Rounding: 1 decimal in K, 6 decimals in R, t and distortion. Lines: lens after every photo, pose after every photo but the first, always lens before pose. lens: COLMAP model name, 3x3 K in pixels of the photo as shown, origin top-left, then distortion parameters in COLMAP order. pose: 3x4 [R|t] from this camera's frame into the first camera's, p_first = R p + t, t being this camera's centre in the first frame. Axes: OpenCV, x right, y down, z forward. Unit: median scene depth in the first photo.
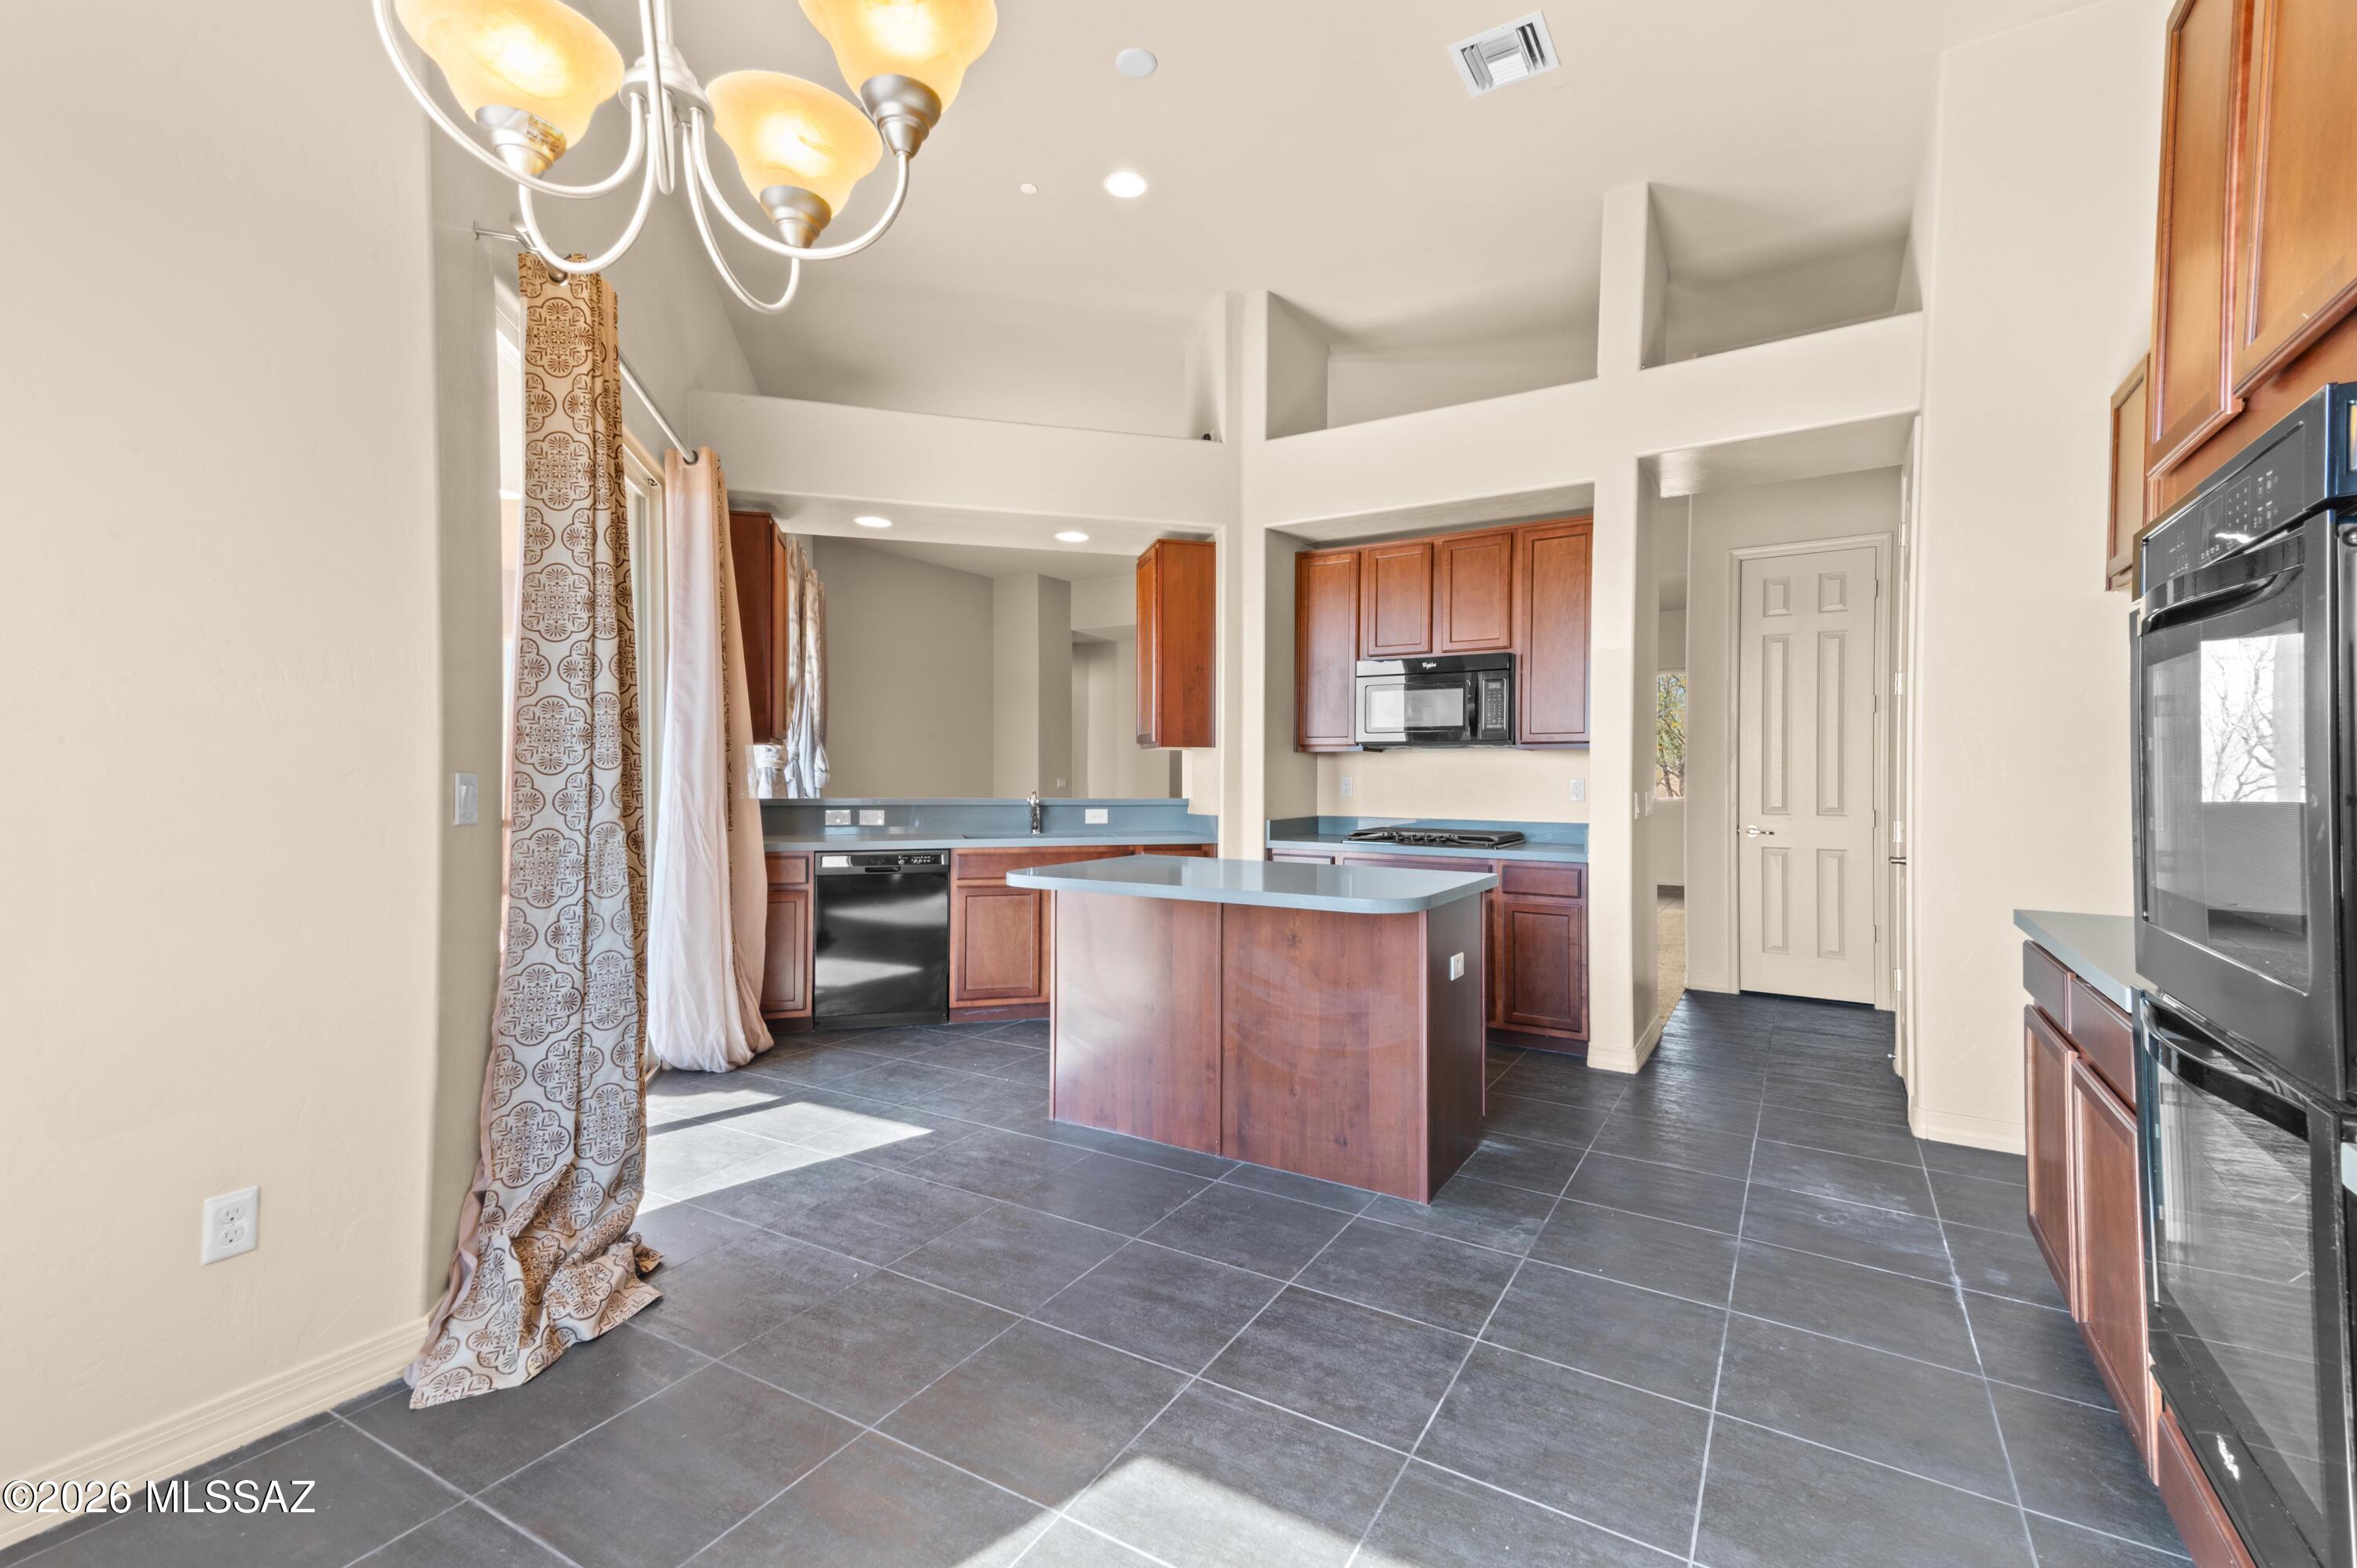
lens RADIAL K [[1047.2, 0, 1182.2], [0, 1047.2, 775.2], [0, 0, 1]] dist [0.068764, -0.000365]
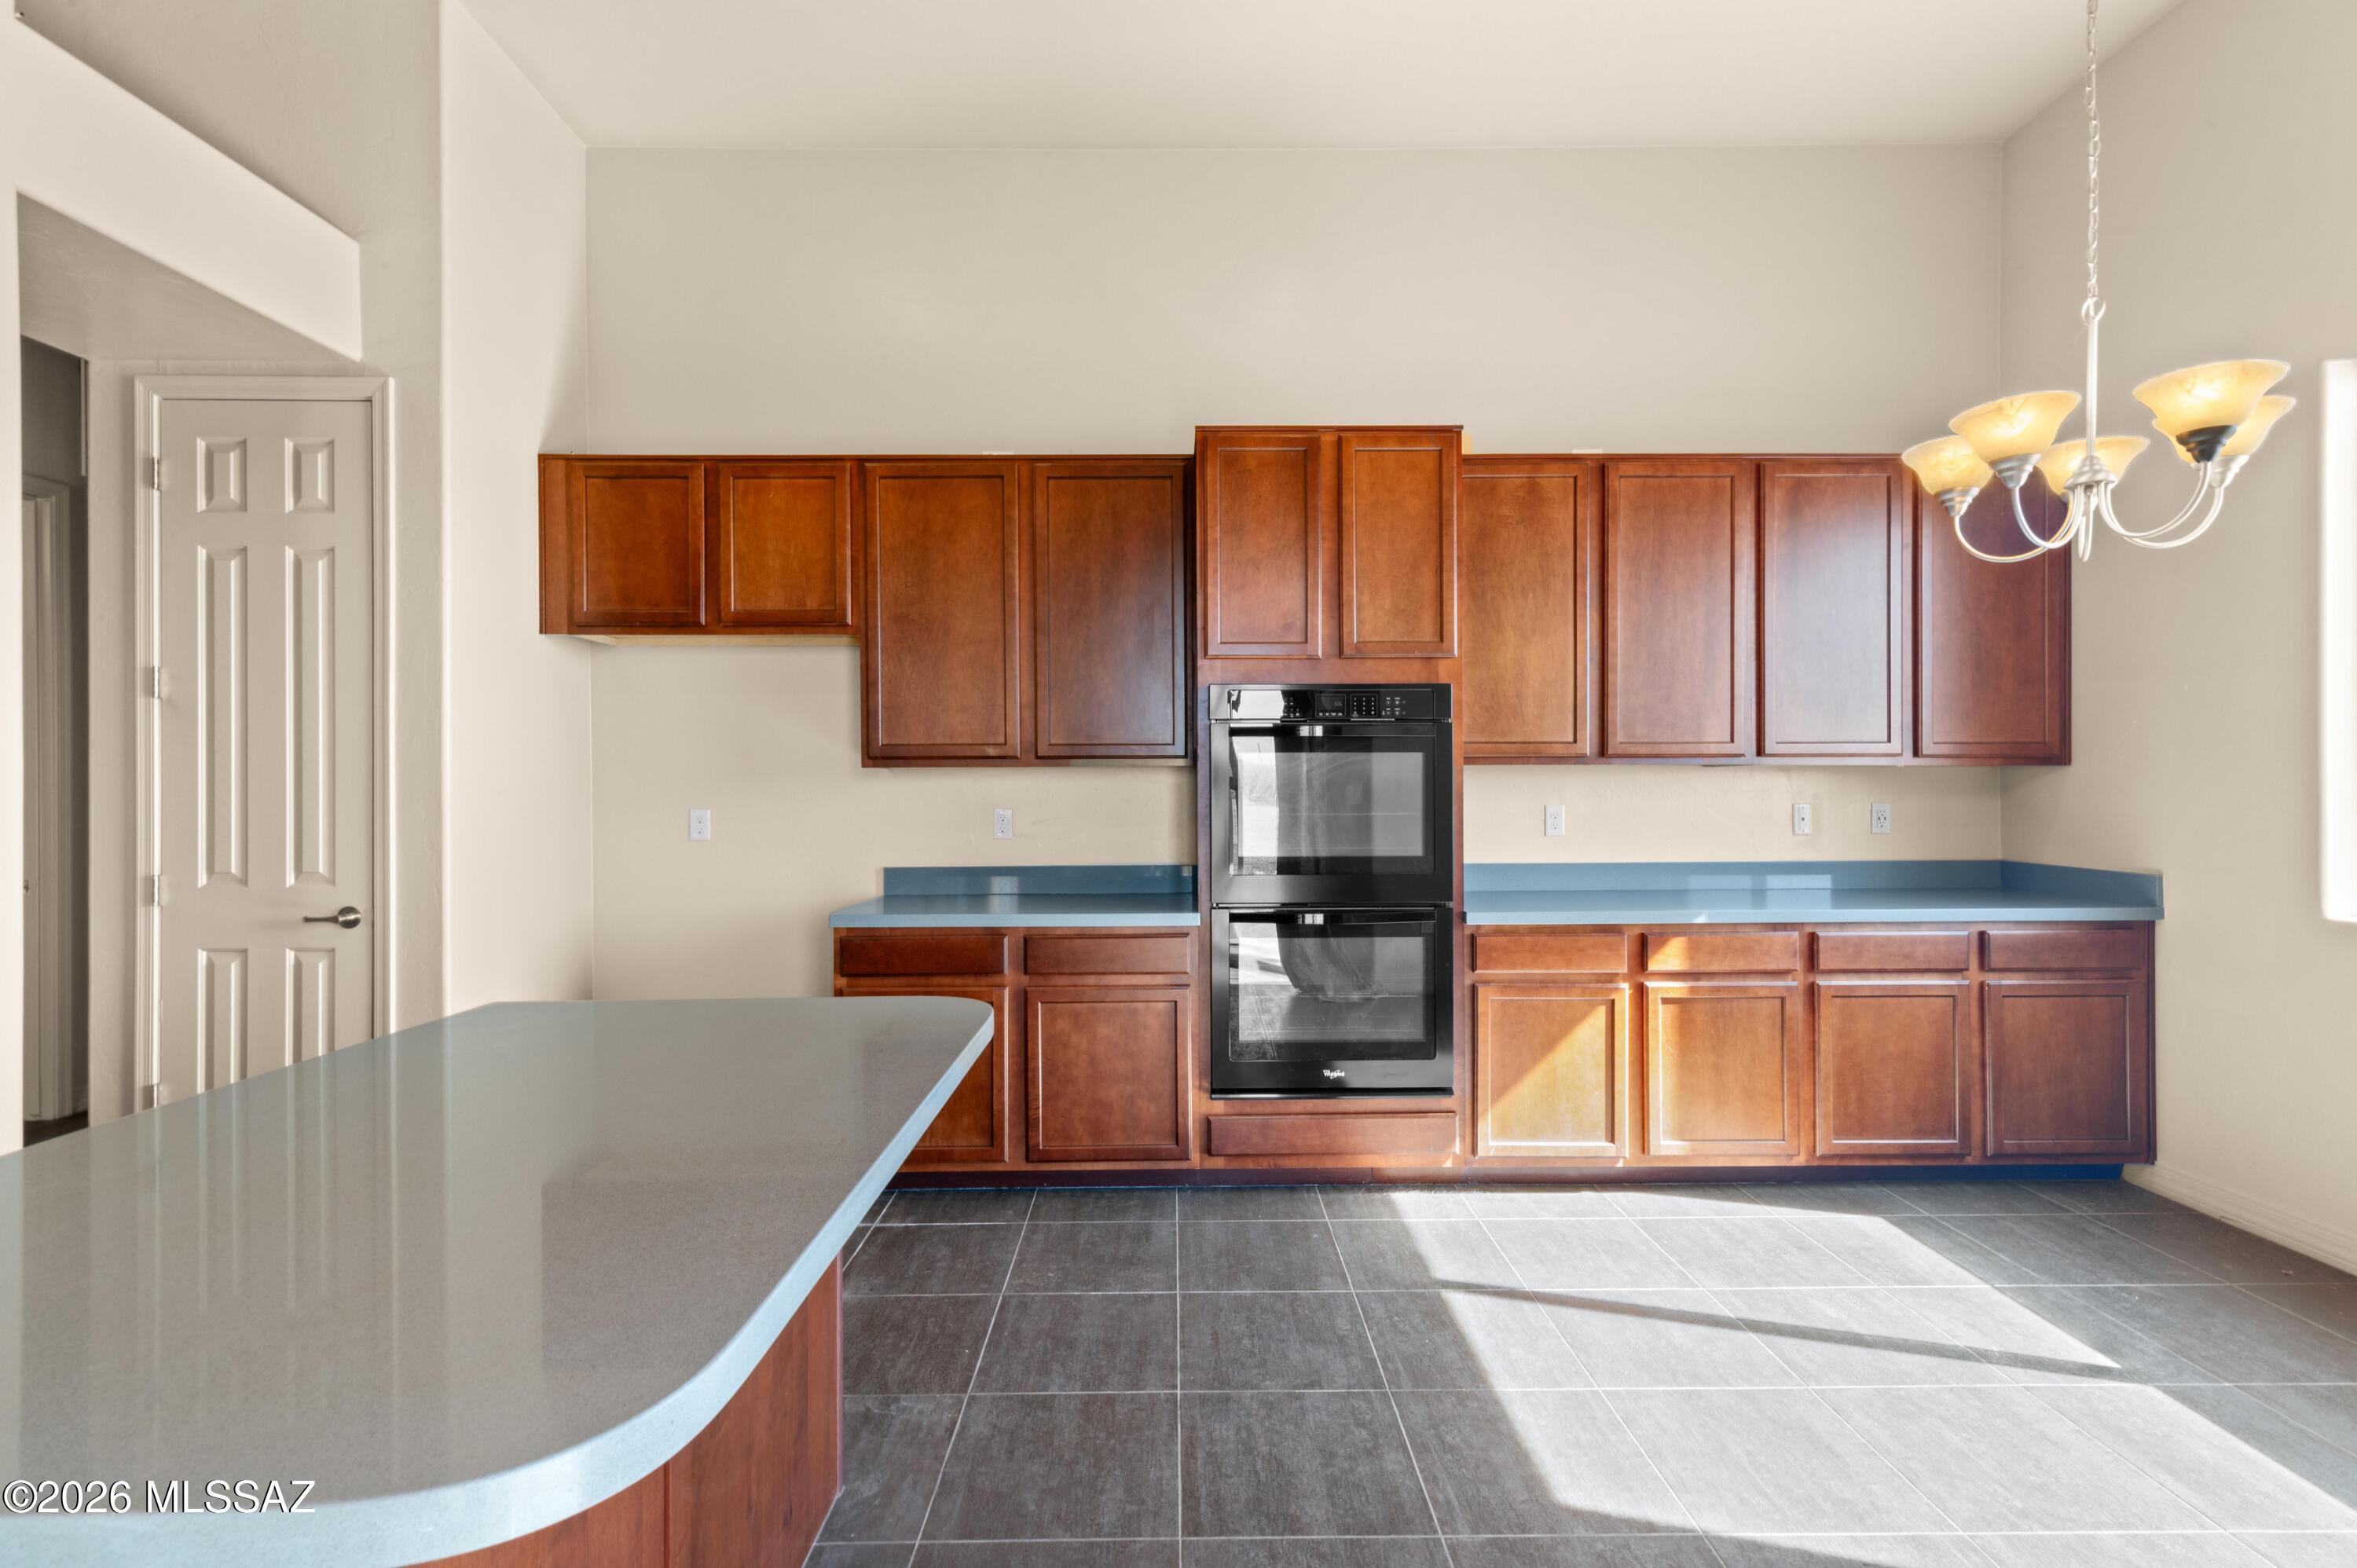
lens RADIAL K [[1075.4, 0, 1183.6], [0, 1075.4, 788.8], [0, 0, 1]] dist [0.022007, -0.000047]
pose [[-0.523000, -0.002656, 0.852329, -0.267192], [0.003146, 0.999982, 0.005046, -0.014071], [-0.852327, 0.005320, -0.522982, 0.708788]]
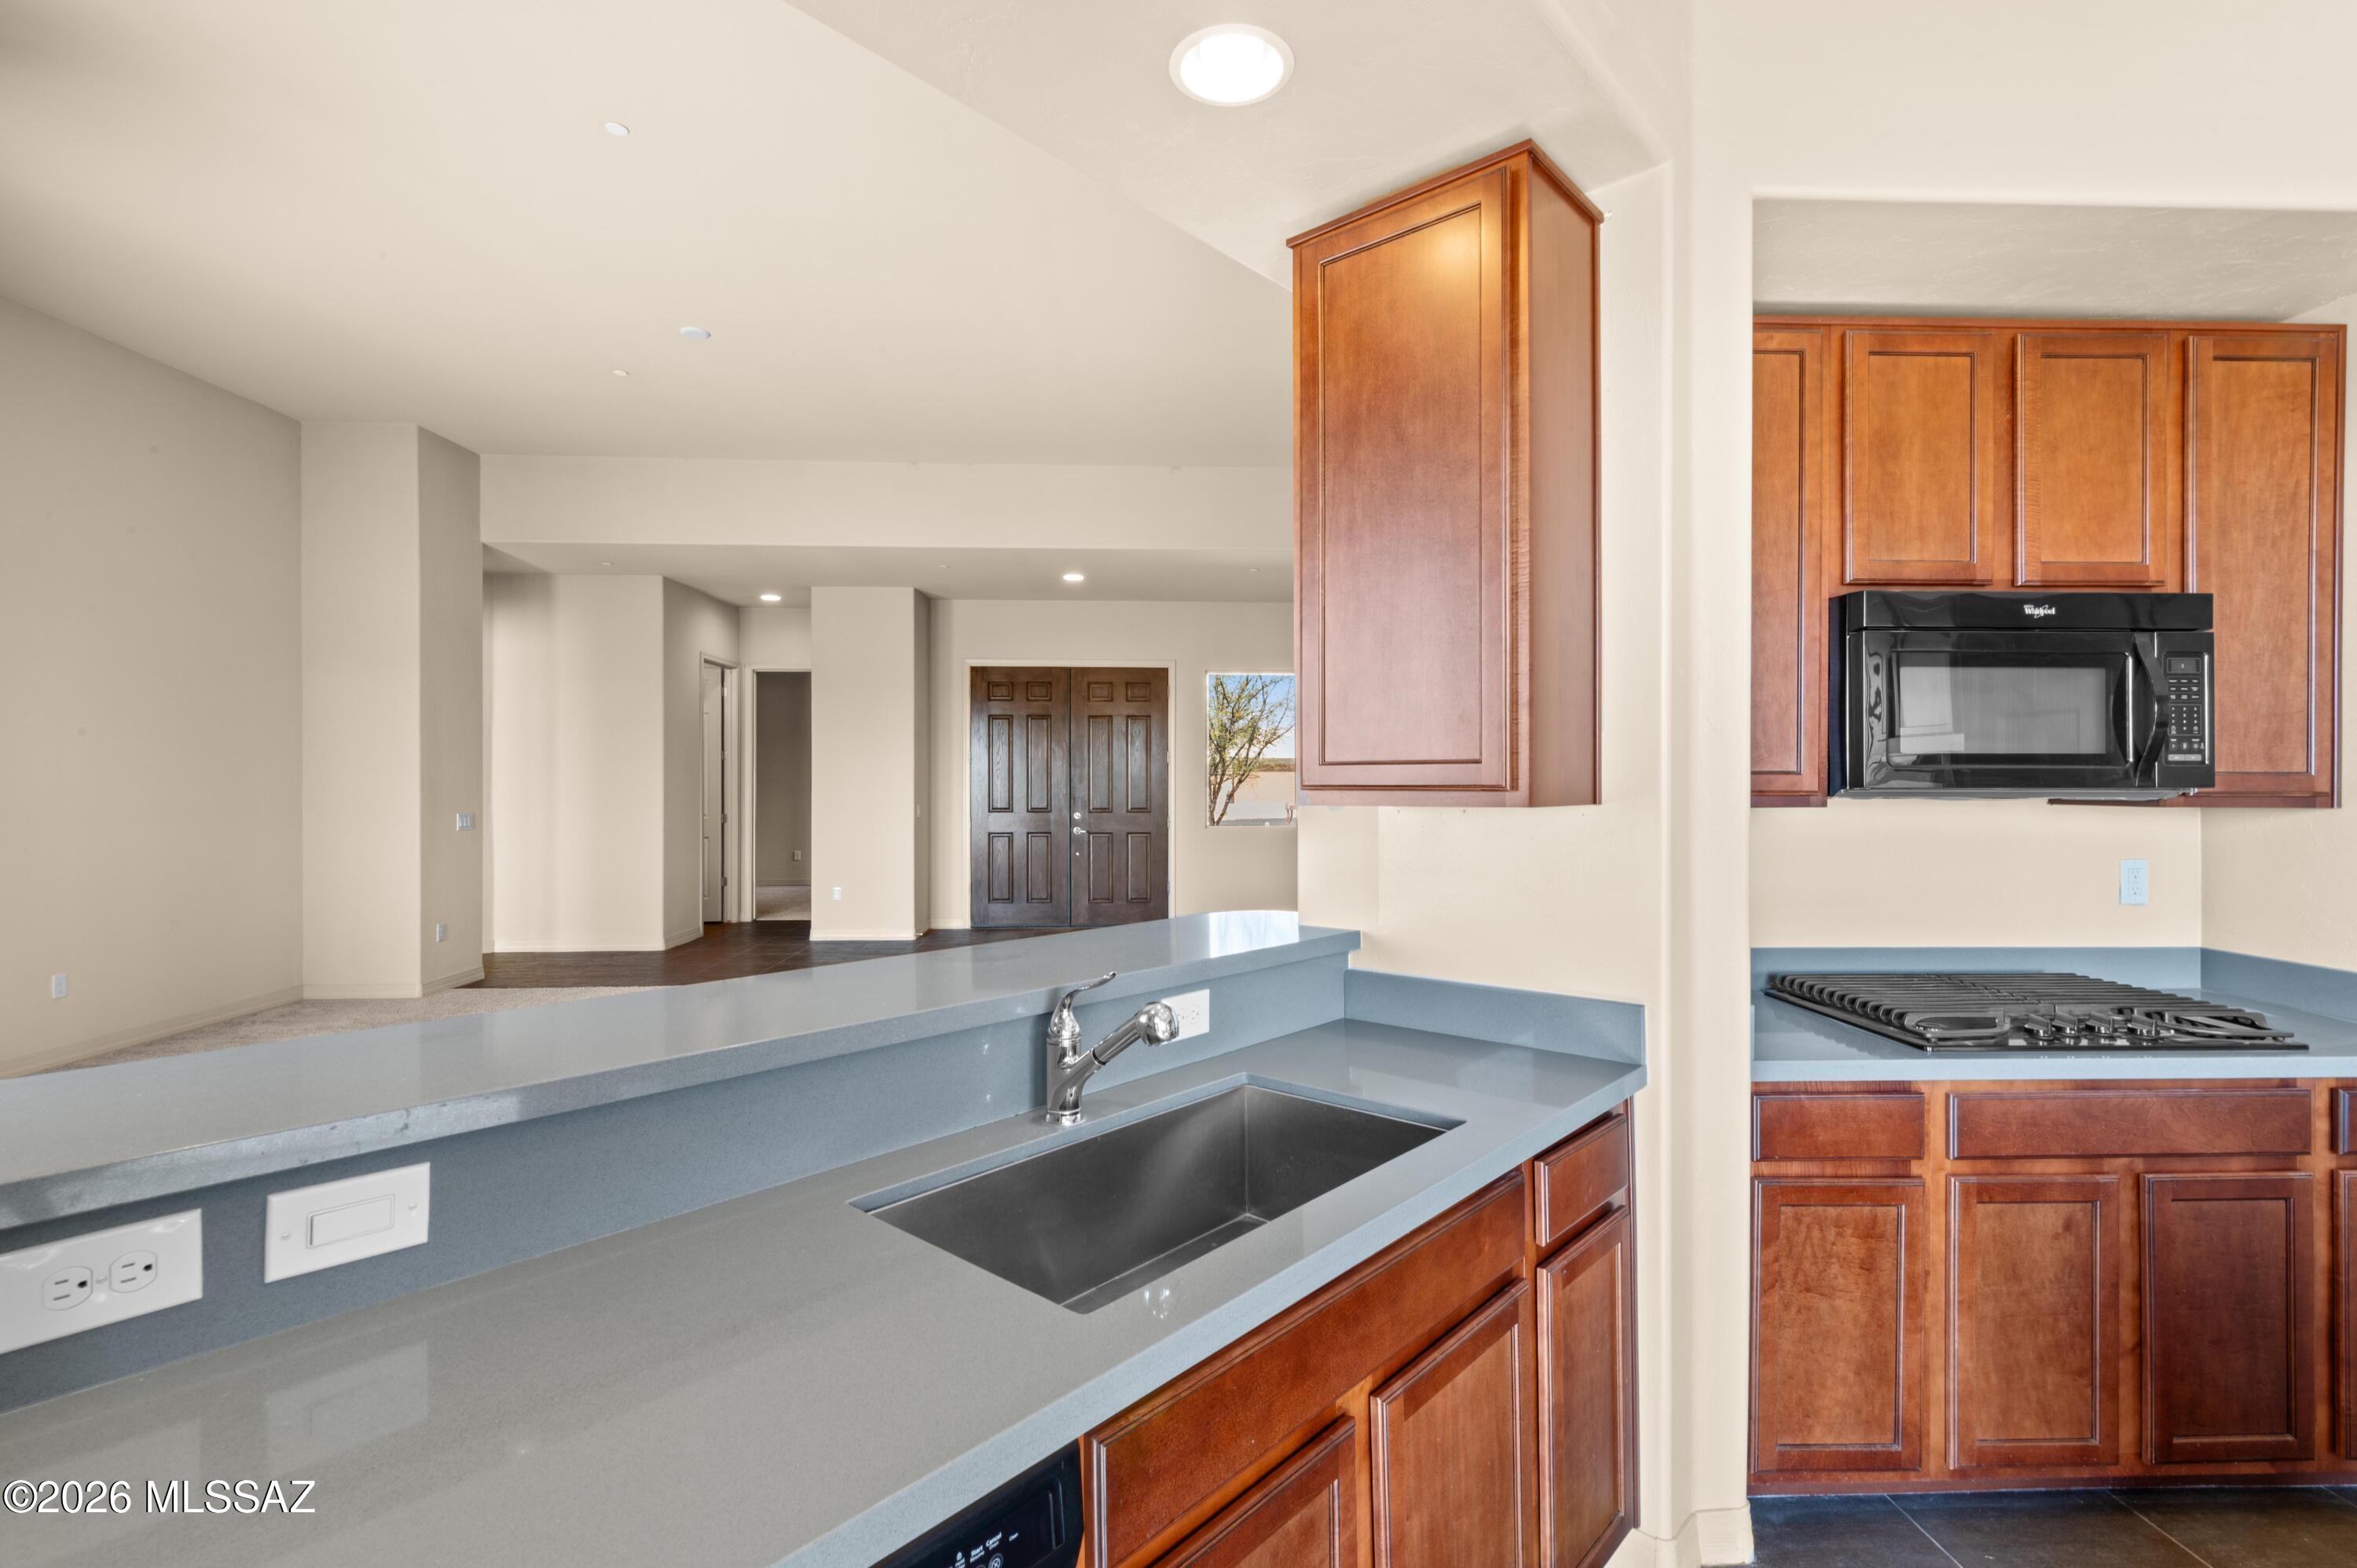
lens RADIAL K [[1081.7, 0, 1178.5], [0, 1081.7, 784.0], [0, 0, 1]] dist [0.002195, 0.000436]
pose [[0.830434, -0.007656, 0.557065, -0.308232], [0.003171, 0.999954, 0.009015, -0.040124], [-0.557108, -0.005720, 0.830420, 0.844916]]
